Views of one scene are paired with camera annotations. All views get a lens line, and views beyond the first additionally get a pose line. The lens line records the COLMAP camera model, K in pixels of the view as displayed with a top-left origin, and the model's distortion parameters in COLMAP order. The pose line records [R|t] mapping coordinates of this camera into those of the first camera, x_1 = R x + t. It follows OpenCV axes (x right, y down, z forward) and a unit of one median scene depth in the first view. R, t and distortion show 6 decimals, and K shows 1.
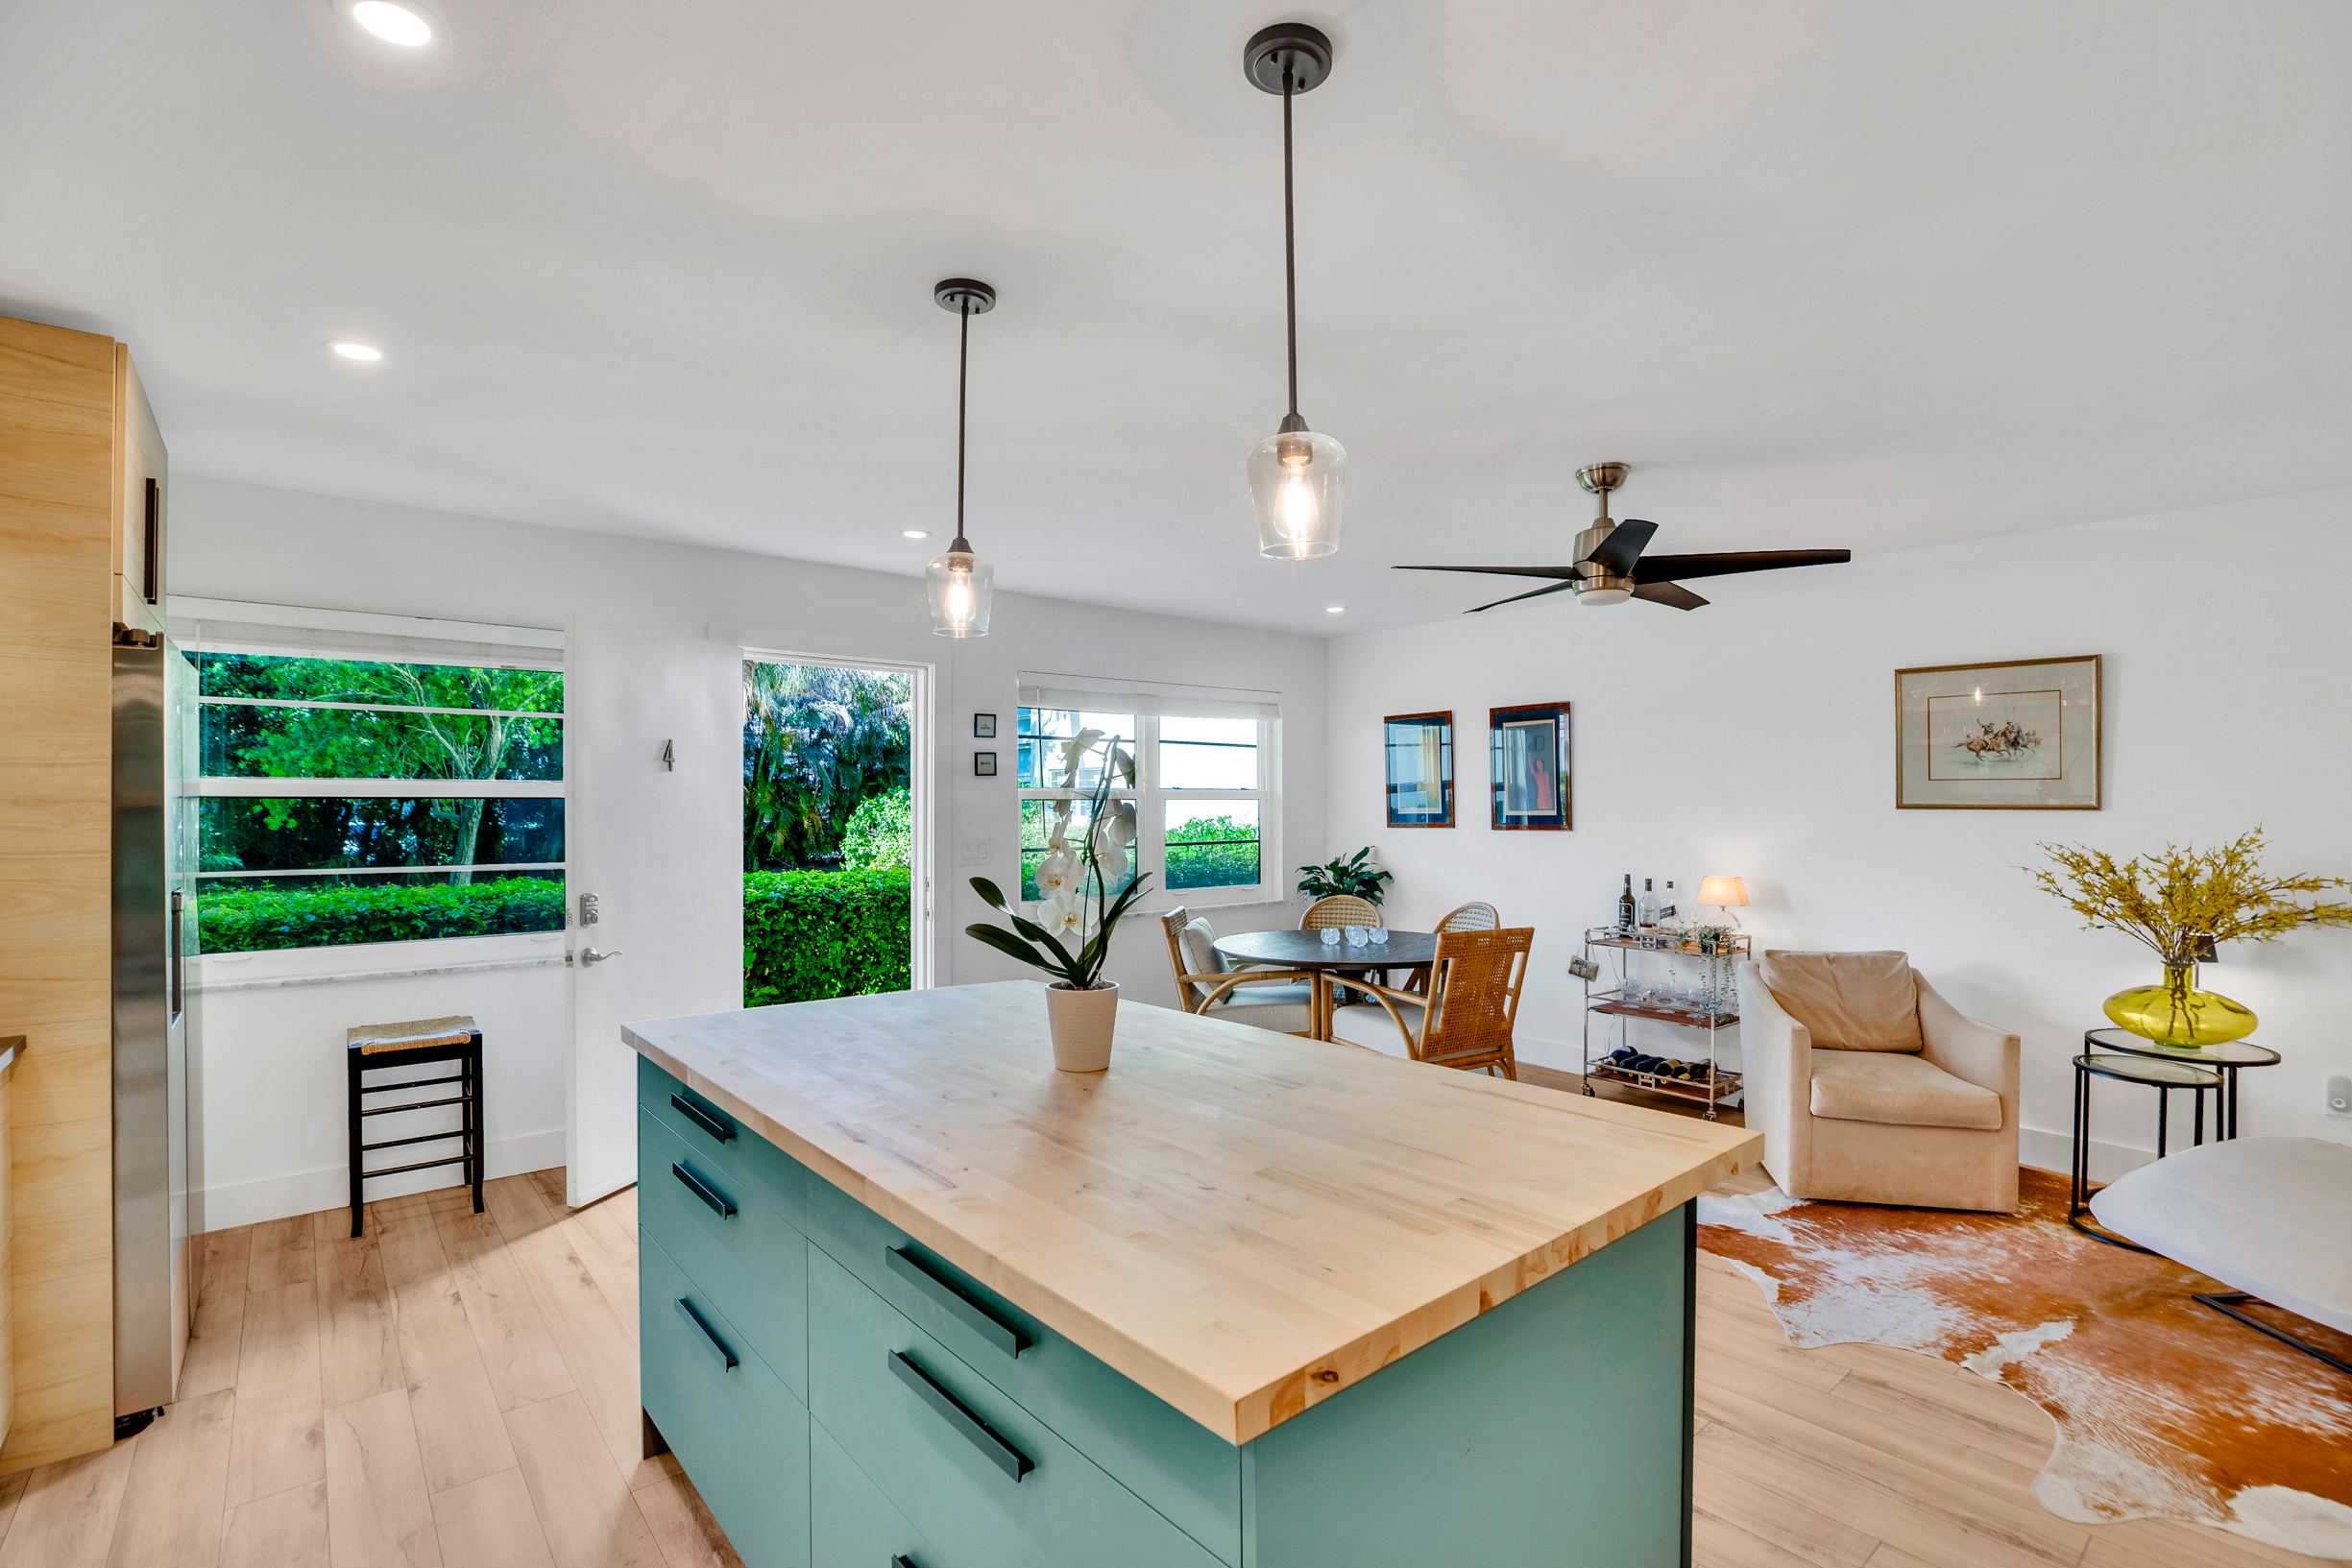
lens RADIAL K [[1083.6, 0, 1195.2], [0, 1083.6, 798.0], [0, 0, 1]] dist [-0.042562, 0.012906]
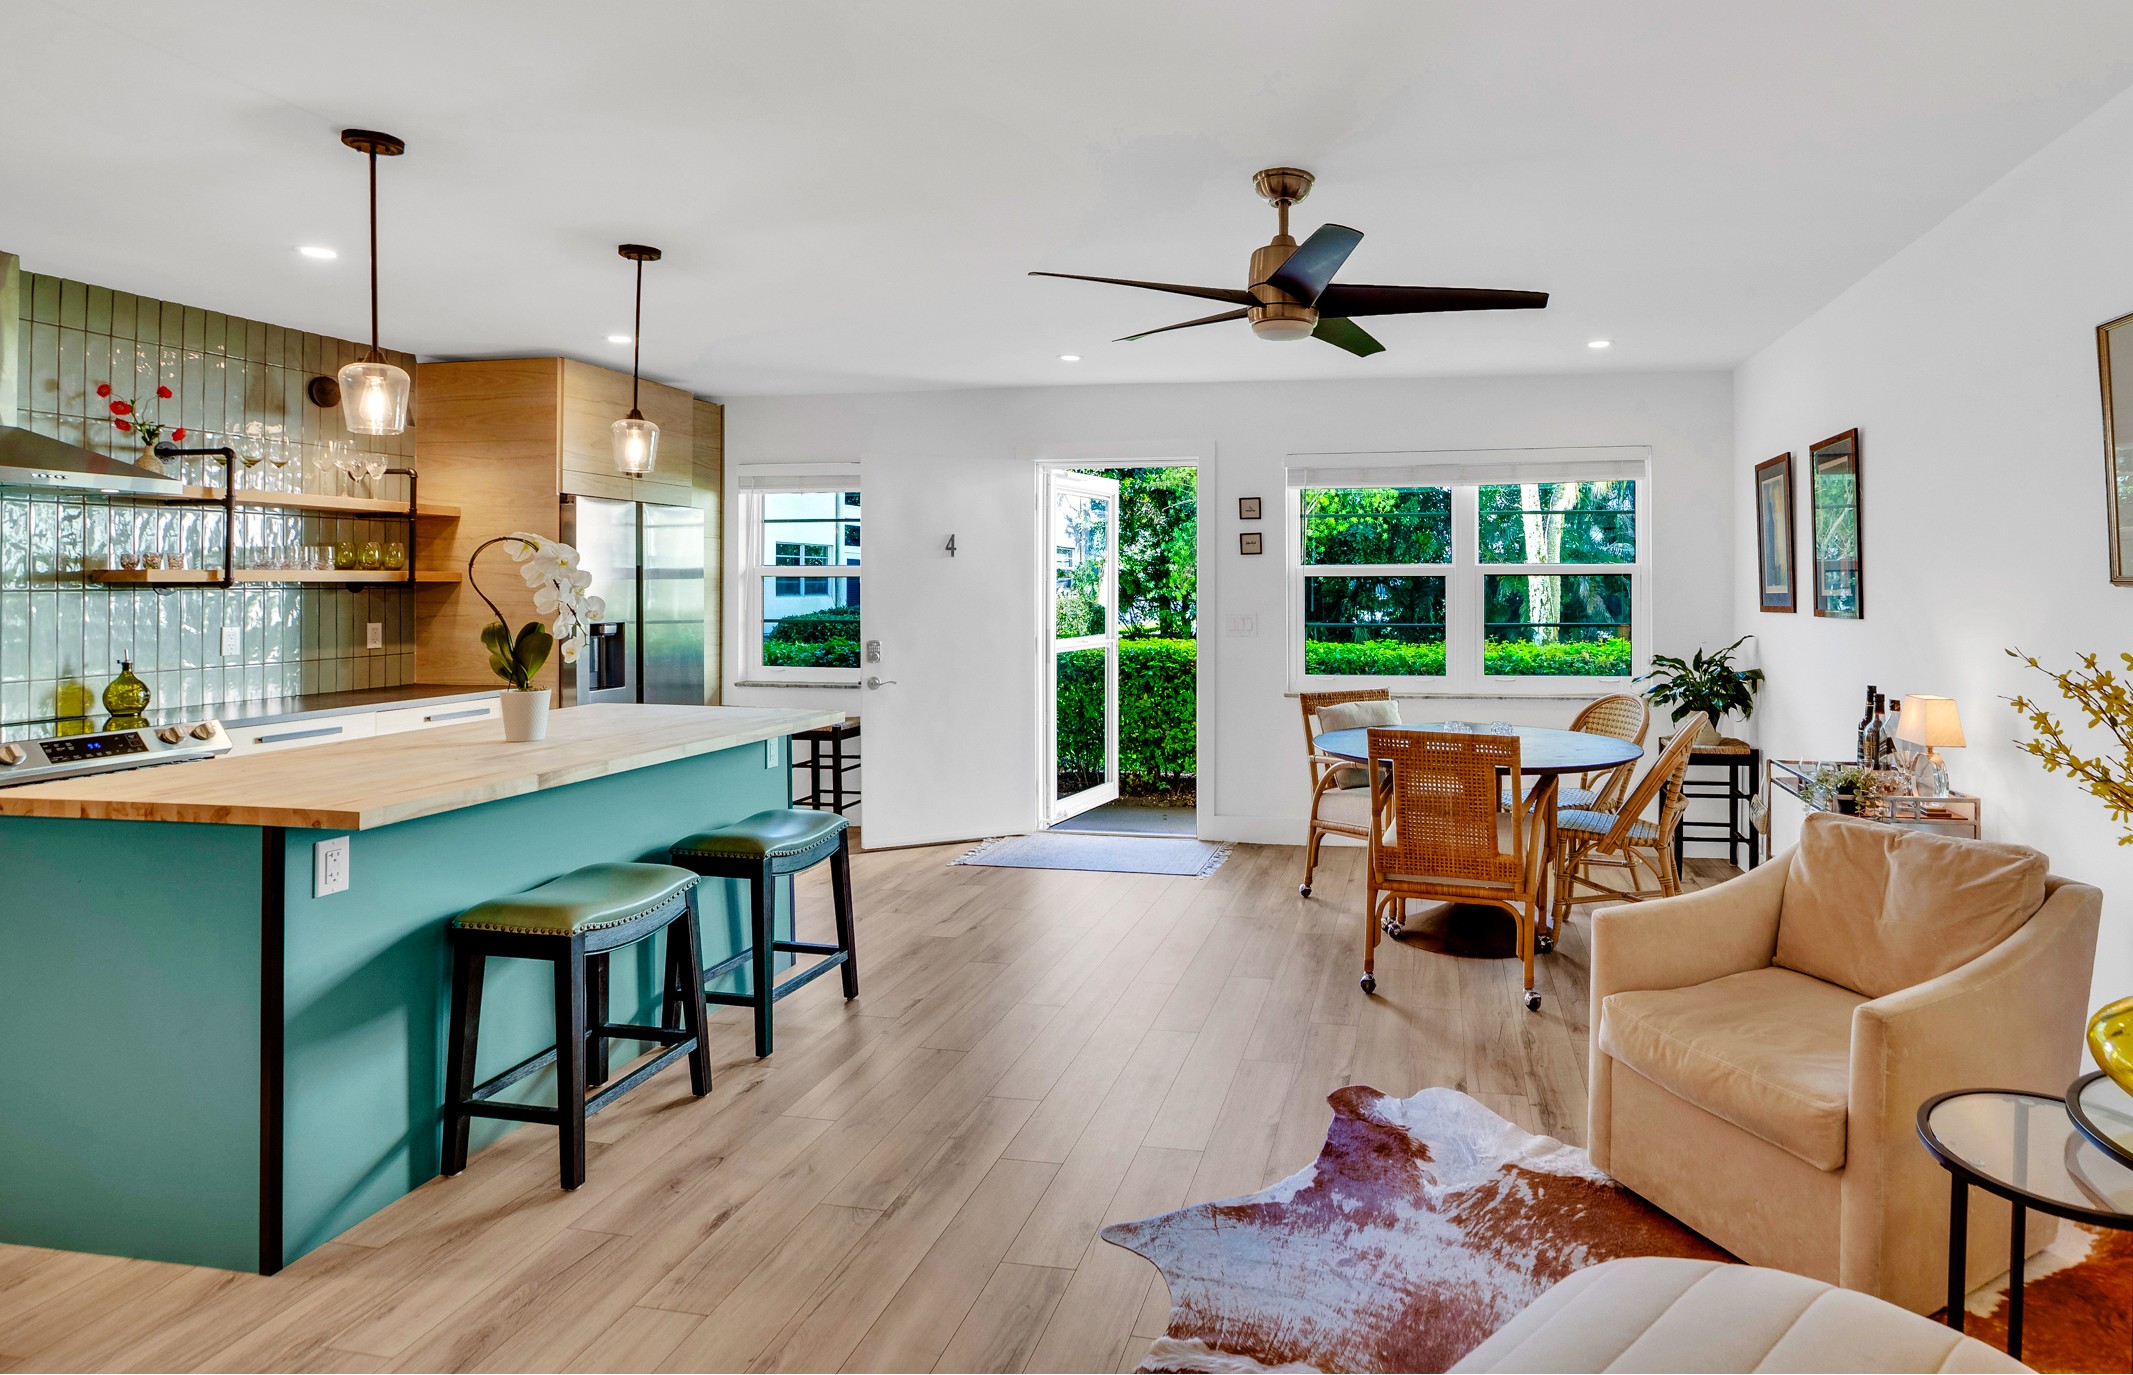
lens RADIAL K [[1151.5, 0, 1231.2], [0, 1151.5, 570.1], [0, 0, 1]] dist [-0.022774, 0.002668]
pose [[0.635247, -0.008220, -0.772266, 0.905003], [0.008321, 0.999958, -0.003800, 0.004046], [0.772265, -0.004012, 0.635288, 0.351452]]
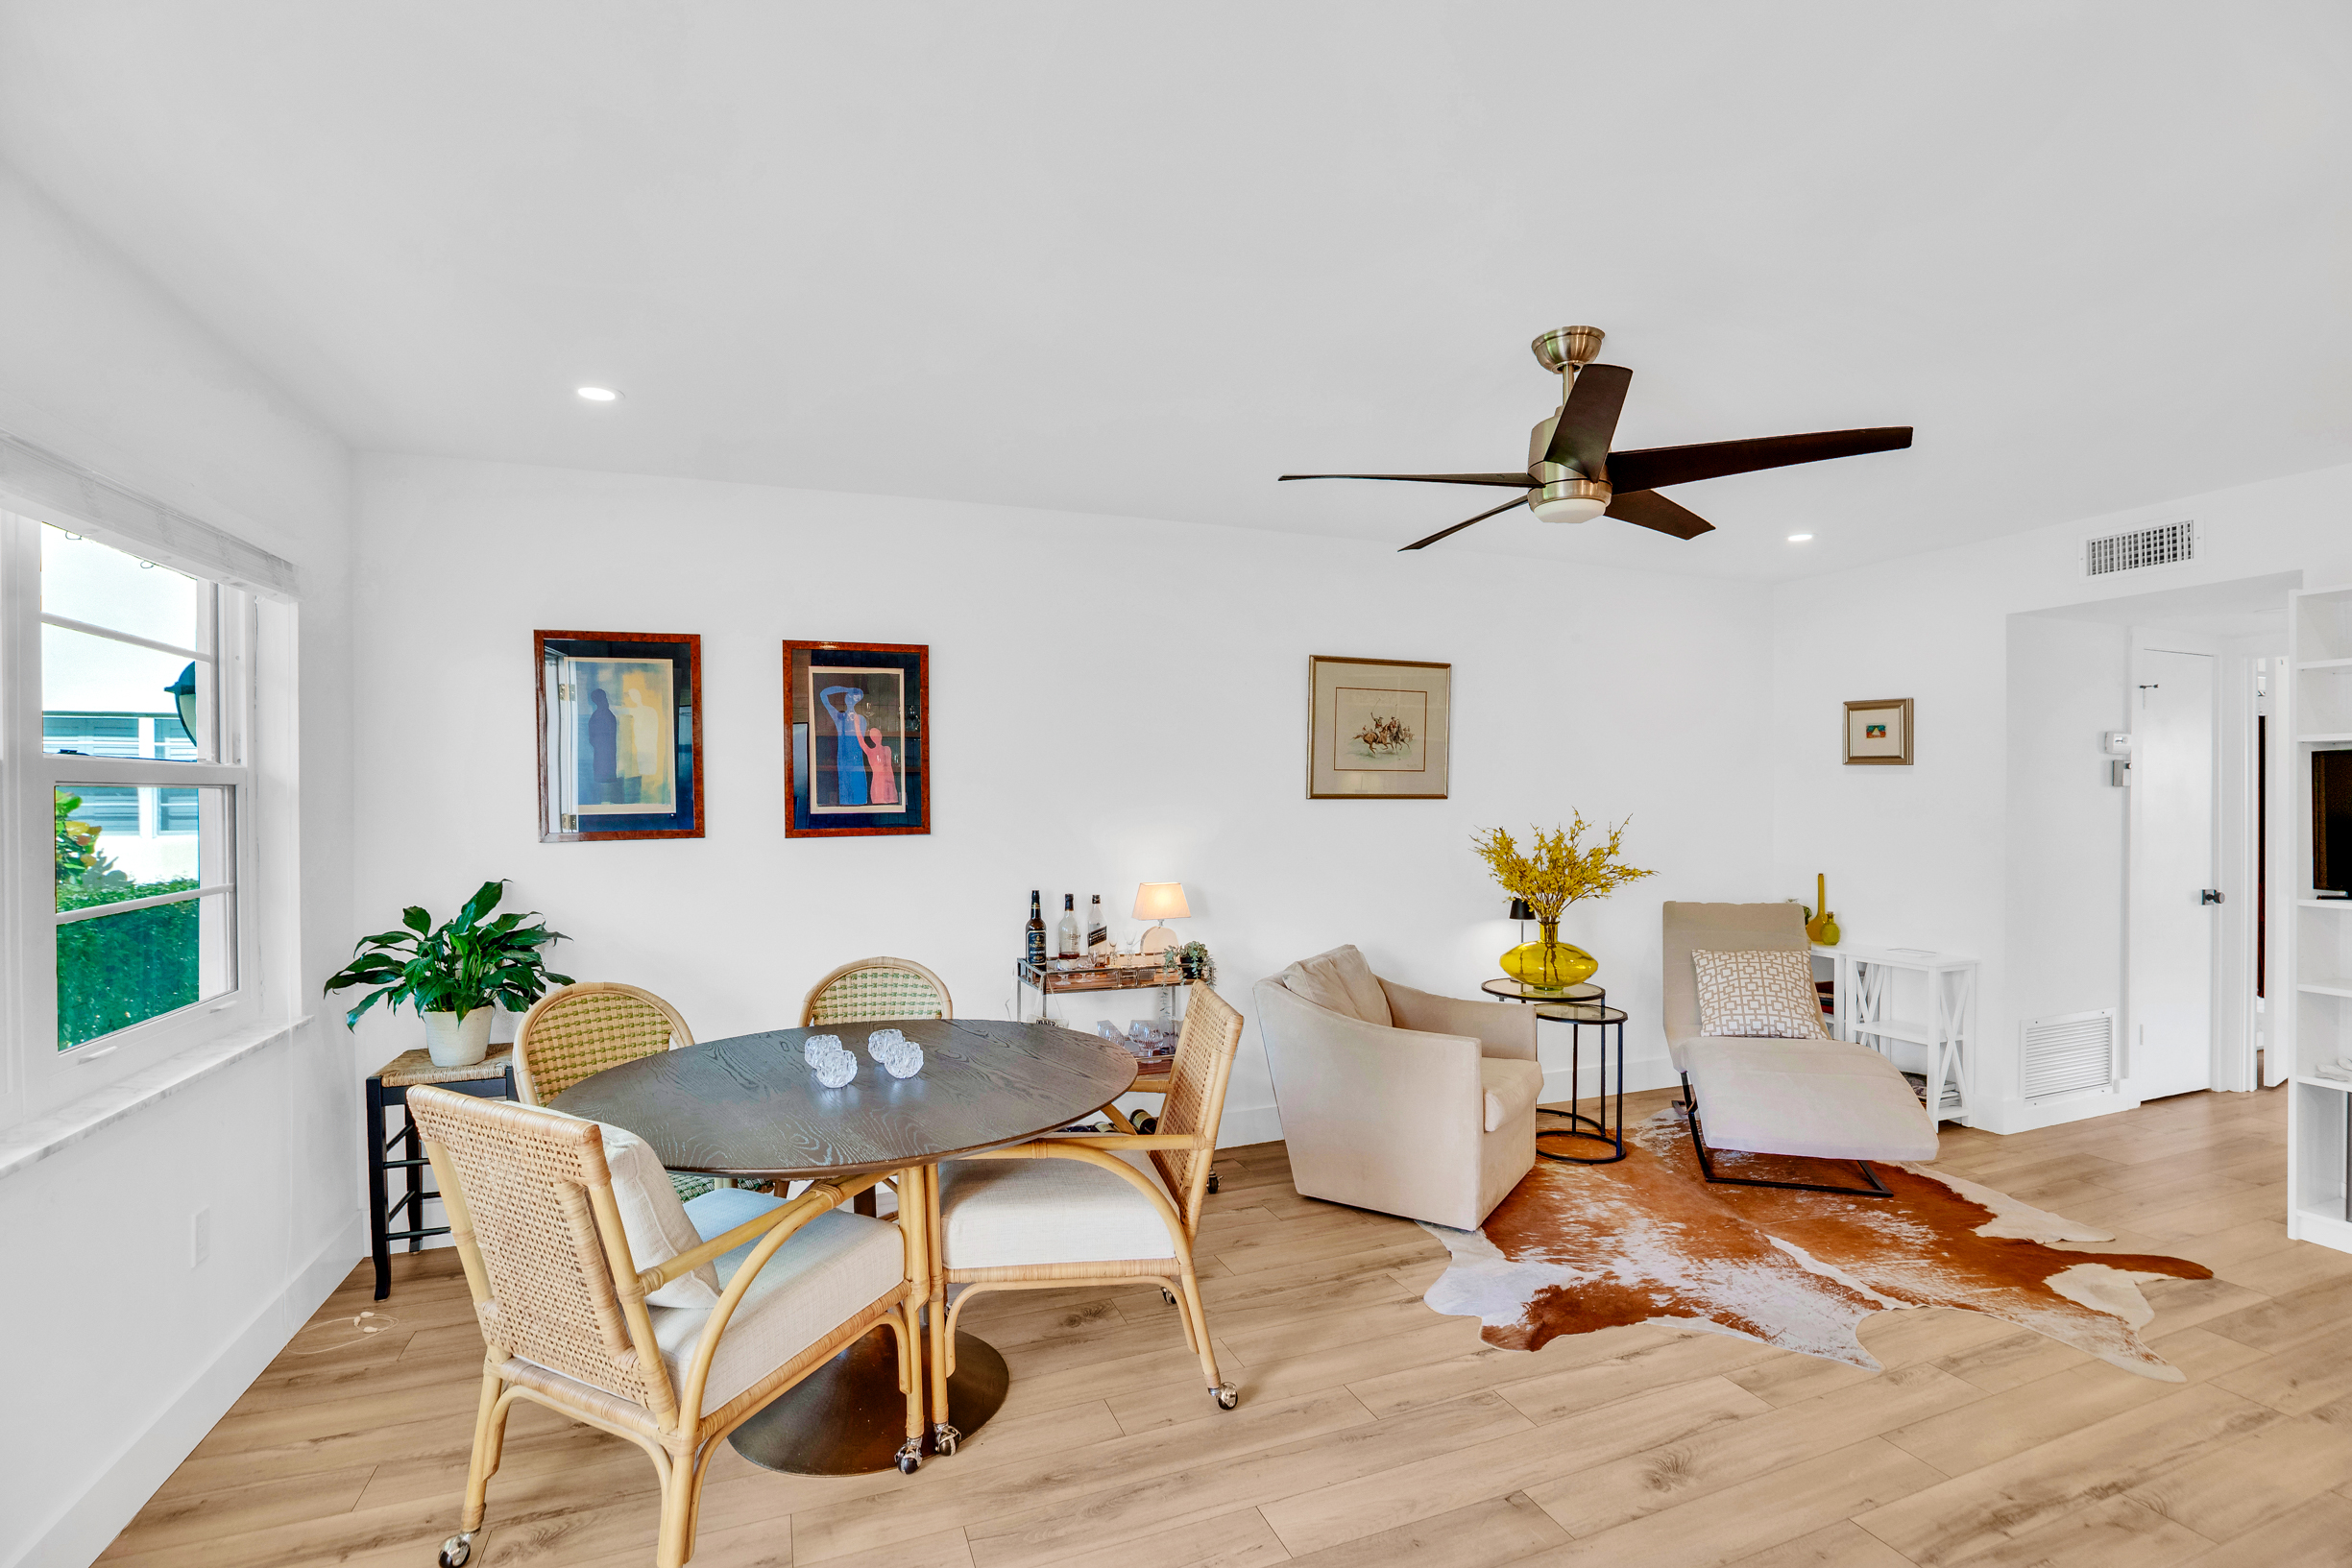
lens RADIAL K [[1083.6, 0, 1197.9], [0, 1083.6, 802.7], [0, 0, 1]] dist [-0.042562, 0.012906]
pose [[0.318508, -0.008825, 0.947879, -0.347940], [-0.000886, 0.999953, 0.009608, 0.004859], [-0.947920, -0.003900, 0.318485, 0.874132]]
